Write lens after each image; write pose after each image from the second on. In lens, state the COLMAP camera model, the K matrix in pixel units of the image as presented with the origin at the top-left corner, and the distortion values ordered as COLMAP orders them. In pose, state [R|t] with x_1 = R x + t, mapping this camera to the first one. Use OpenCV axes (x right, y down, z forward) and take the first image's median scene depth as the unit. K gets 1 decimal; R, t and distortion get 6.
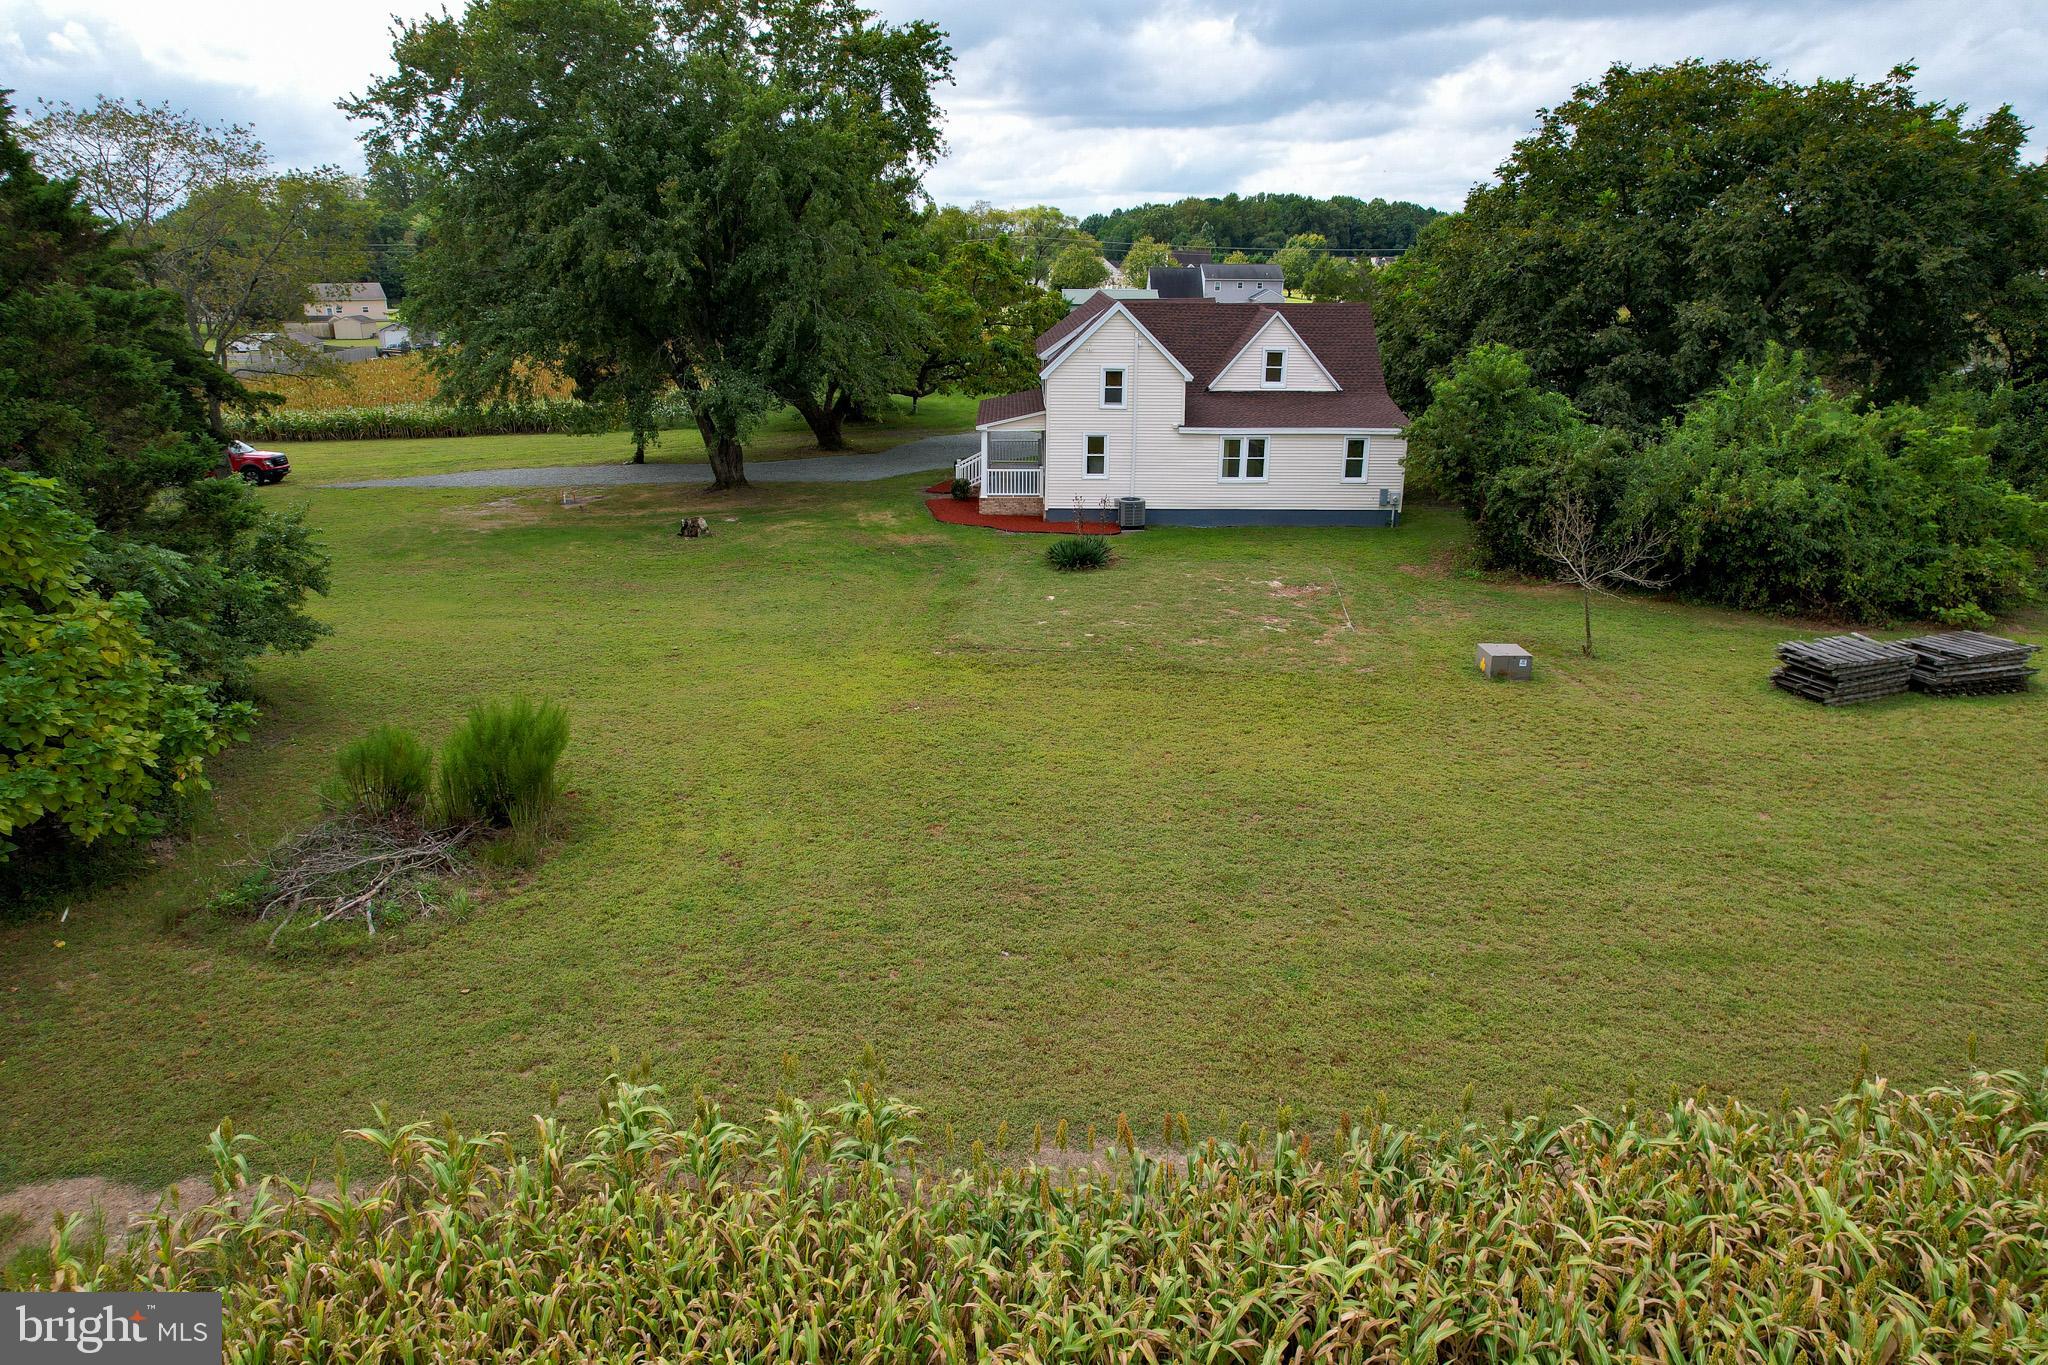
lens RADIAL K [[1320.0, 0, 1024.0], [0, 1320.0, 682.5], [0, 0, 1]] dist [-0.059119, 0.050485]
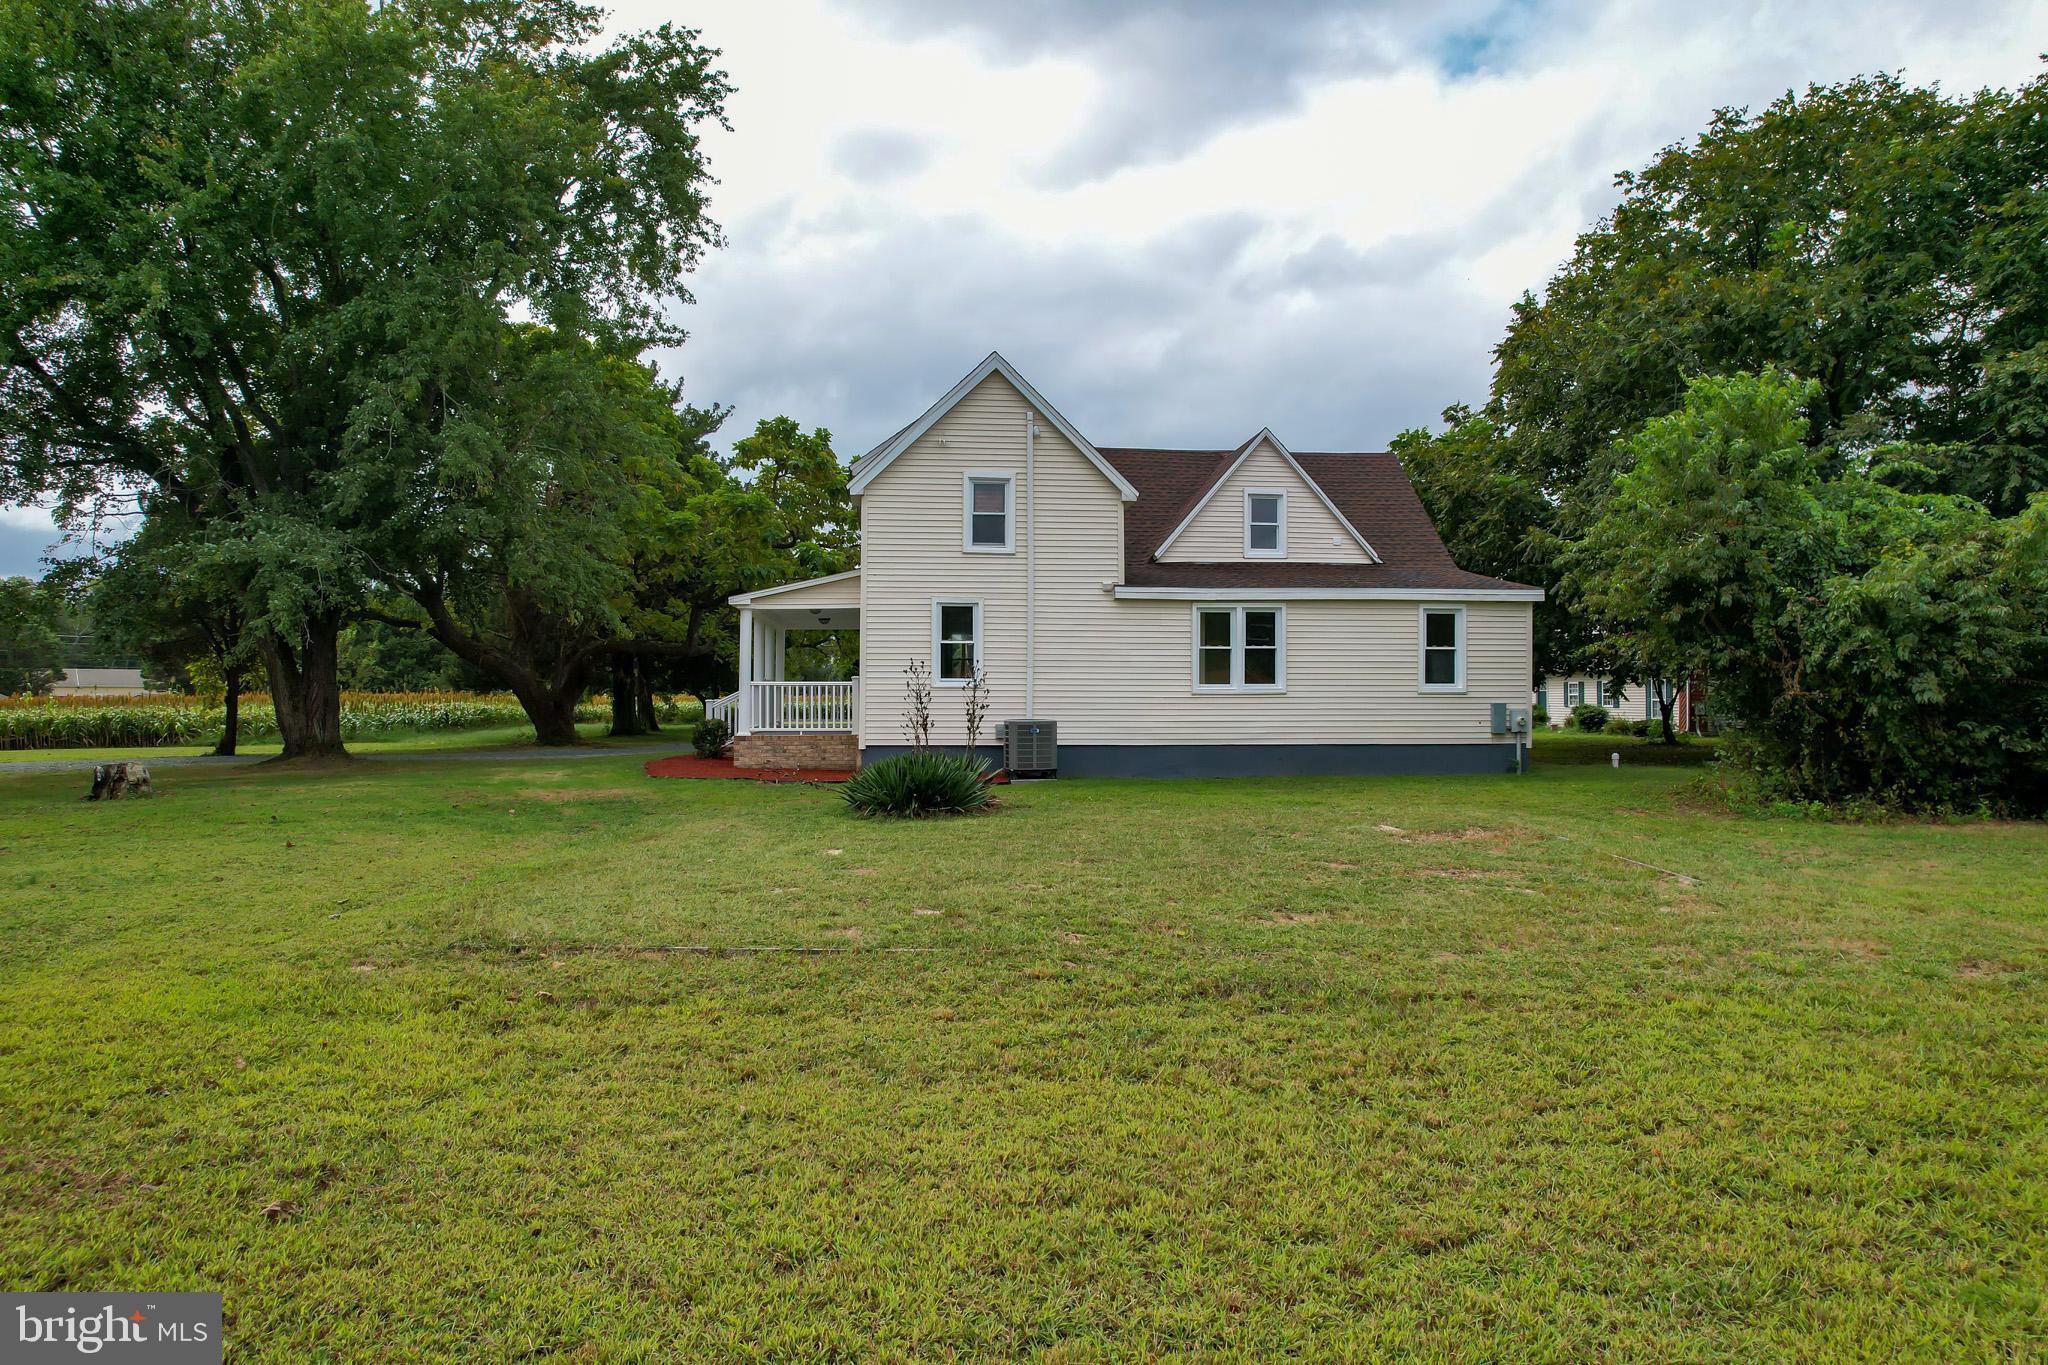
lens RADIAL K [[1320.0, 0, 1024.0], [0, 1320.0, 682.5], [0, 0, 1]] dist [-0.059119, 0.050485]
pose [[0.995448, -0.001859, 0.095291, 0.030879], [0.031906, 0.948626, -0.314788, 0.006737], [-0.089811, 0.316396, 0.944366, 0.509449]]
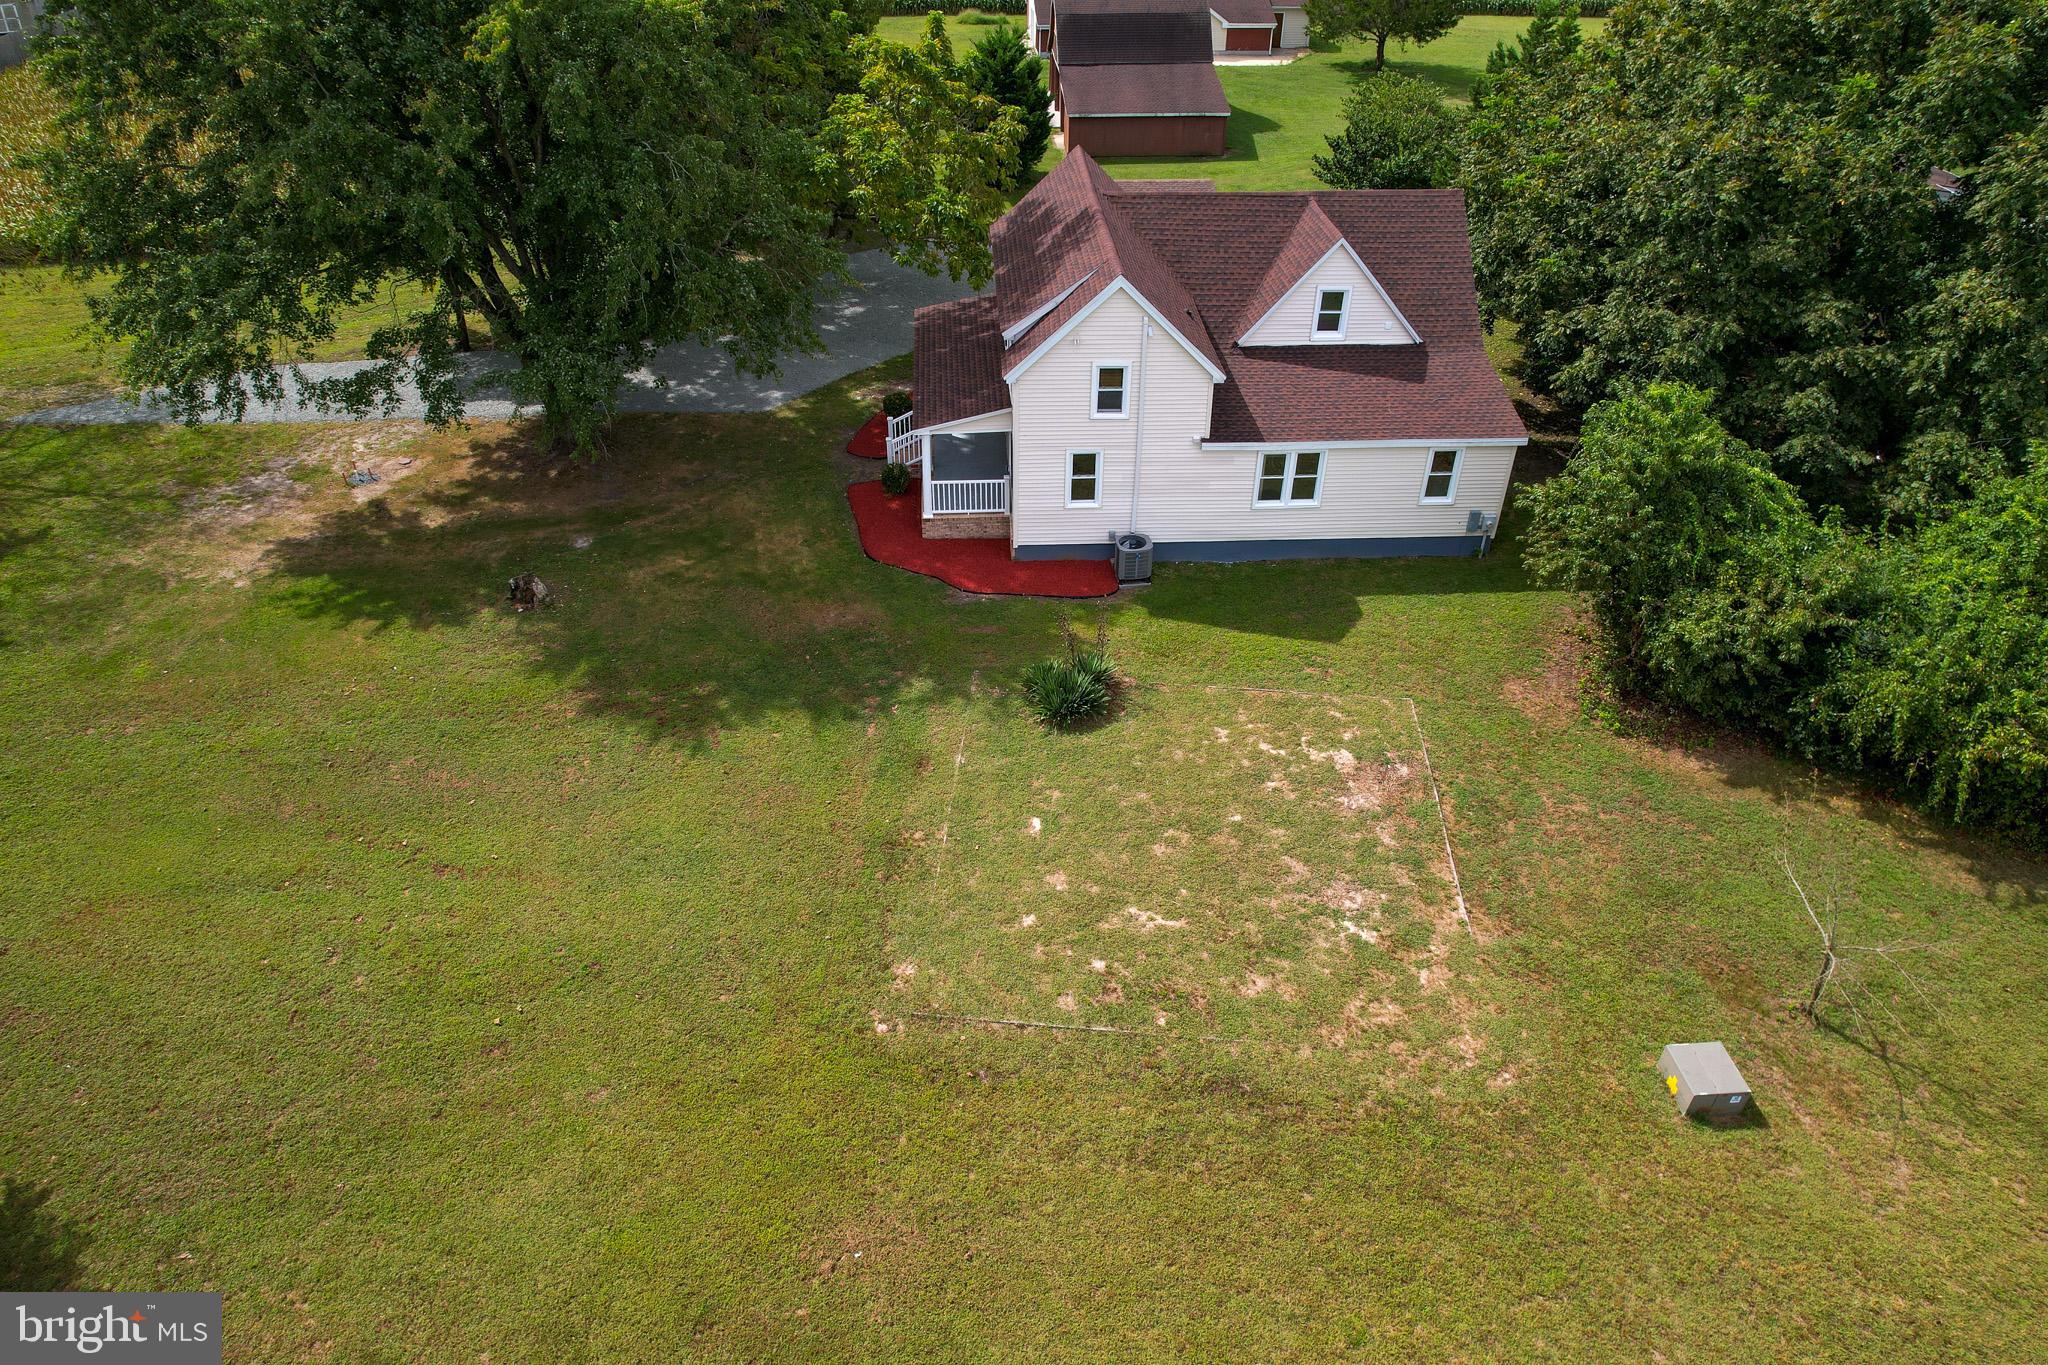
lens RADIAL K [[1320.0, 0, 1024.0], [0, 1320.0, 682.5], [0, 0, 1]] dist [-0.059119, 0.050485]
pose [[0.998905, -0.027706, 0.037699, -0.007974], [0.014702, 0.950863, 0.309264, -0.286594], [-0.044415, -0.308371, 0.950229, 0.286521]]
